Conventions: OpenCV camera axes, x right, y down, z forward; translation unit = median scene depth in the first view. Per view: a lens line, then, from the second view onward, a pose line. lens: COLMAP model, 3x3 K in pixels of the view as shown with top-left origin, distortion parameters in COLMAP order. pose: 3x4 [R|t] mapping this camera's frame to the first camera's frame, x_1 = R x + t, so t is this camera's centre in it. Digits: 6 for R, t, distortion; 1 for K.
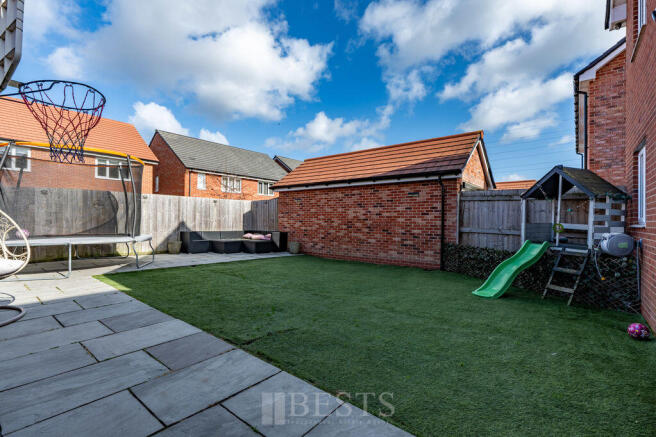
lens RADIAL K [[309.7, 0, 328.0], [0, 309.7, 218.5], [0, 0, 1]] dist [-0.002187, -0.000368]
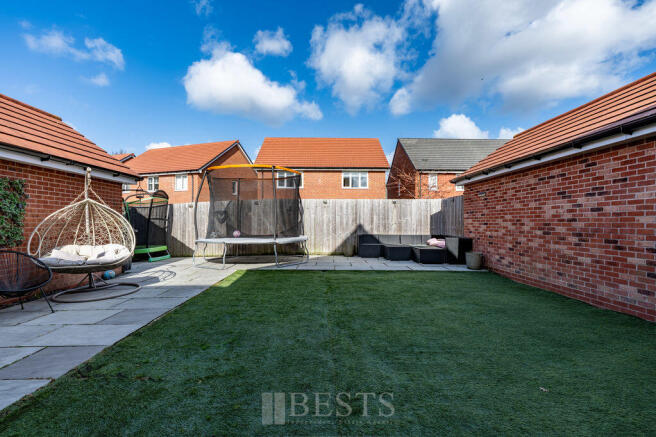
lens RADIAL K [[309.7, 0, 328.0], [0, 309.7, 218.5], [0, 0, 1]] dist [-0.002187, -0.000368]
pose [[0.649723, -0.017479, -0.759970, 0.231083], [0.011591, 0.999847, -0.013087, 0.002583], [0.760082, -0.000306, 0.649827, 0.288001]]
